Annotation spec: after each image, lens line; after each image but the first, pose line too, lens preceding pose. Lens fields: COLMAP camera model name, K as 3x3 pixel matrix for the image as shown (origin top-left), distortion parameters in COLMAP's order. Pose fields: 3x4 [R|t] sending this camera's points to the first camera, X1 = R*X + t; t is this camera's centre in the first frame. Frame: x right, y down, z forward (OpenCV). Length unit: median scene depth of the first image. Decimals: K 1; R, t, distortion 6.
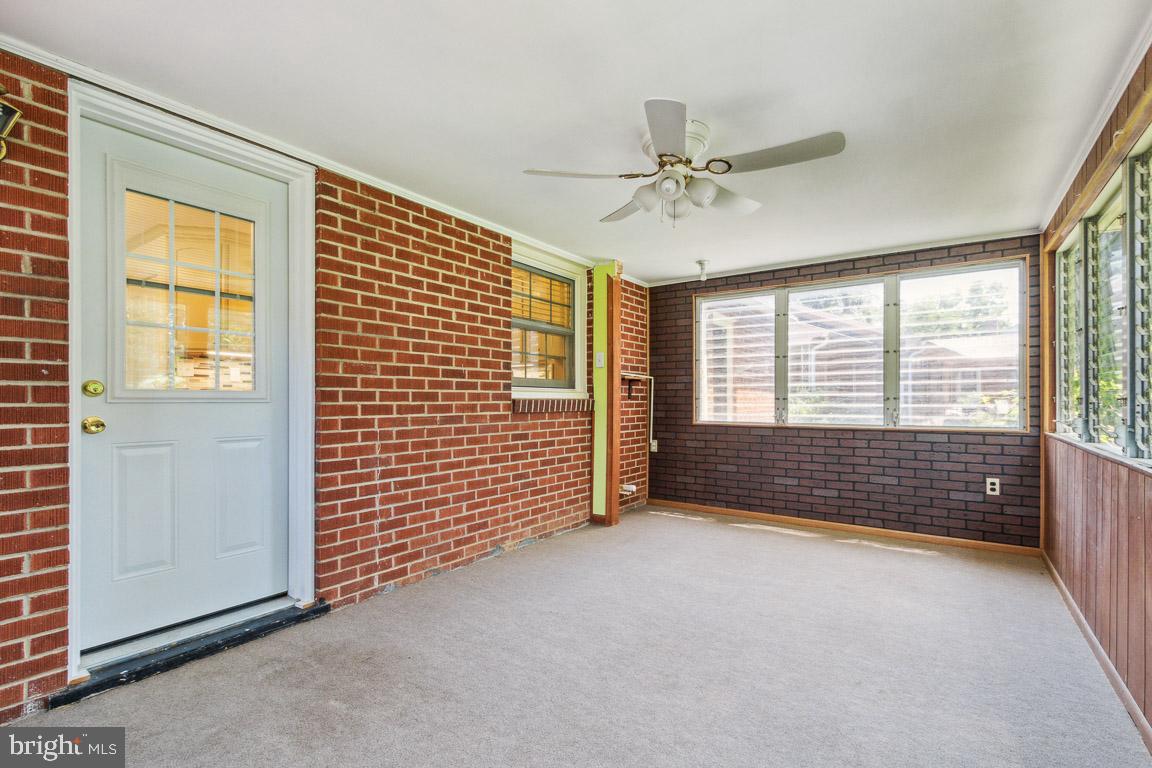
lens RADIAL K [[529.6, 0, 569.2], [0, 529.6, 402.0], [0, 0, 1]] dist [0.004349, -0.001670]
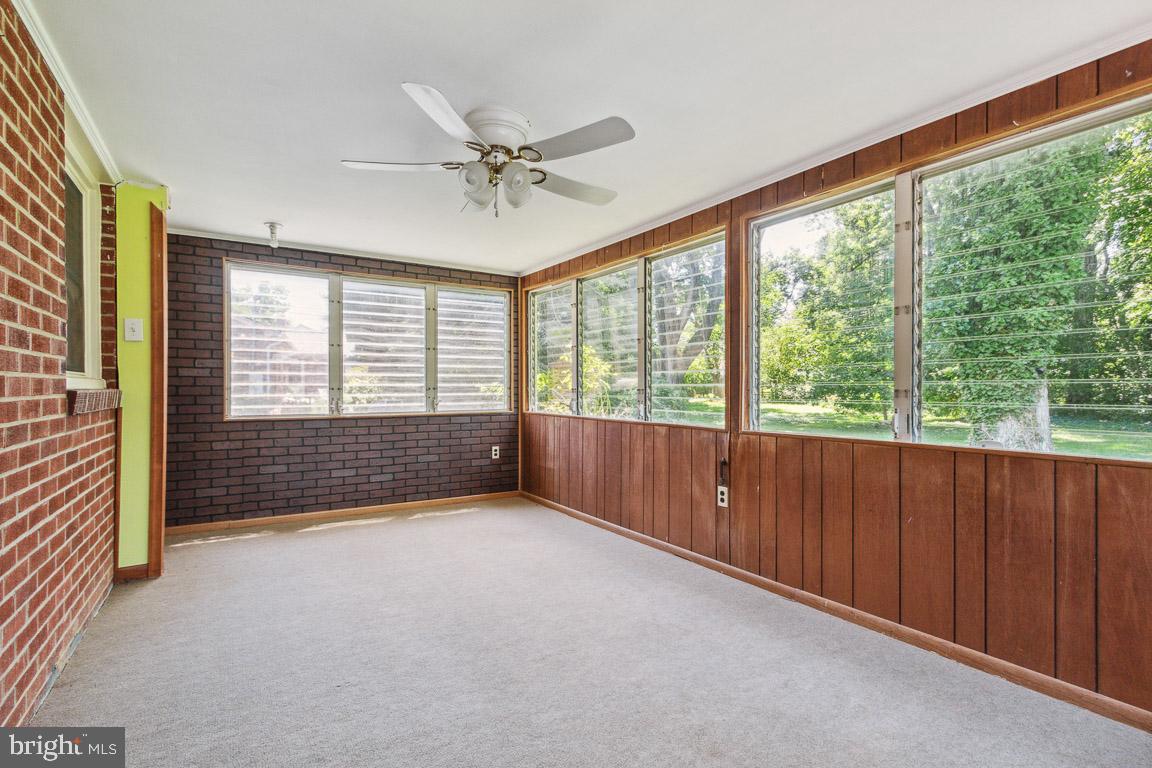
lens RADIAL K [[529.6, 0, 571.8], [0, 529.6, 385.3], [0, 0, 1]] dist [0.004349, -0.001670]
pose [[0.375440, 0.006109, 0.926827, -0.439645], [0.004991, 0.999950, -0.008613, -0.002541], [-0.926833, 0.007860, 0.375391, 0.320585]]
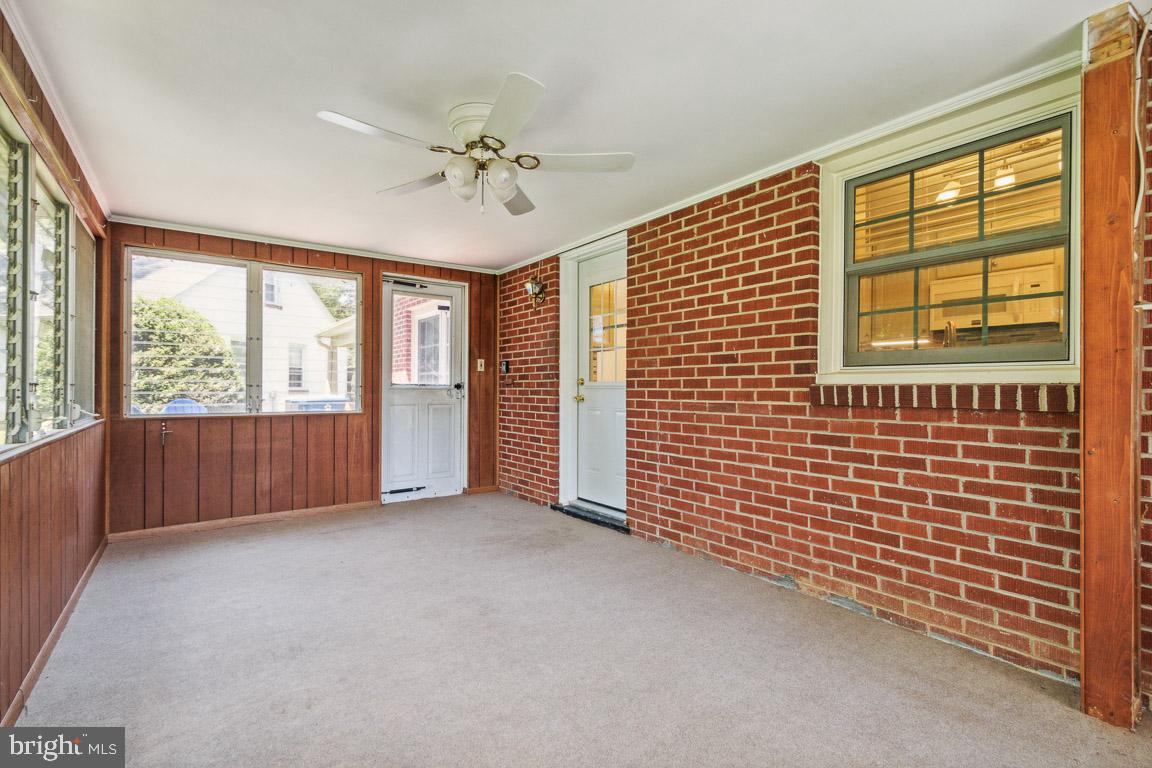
lens RADIAL K [[529.6, 0, 576.9], [0, 529.6, 388.9], [0, 0, 1]] dist [0.004349, -0.001670]
pose [[-0.310430, -0.000892, -0.950596, 0.719574], [-0.006605, 0.999977, 0.001219, 0.000654], [0.950573, 0.006657, -0.310429, 0.981828]]
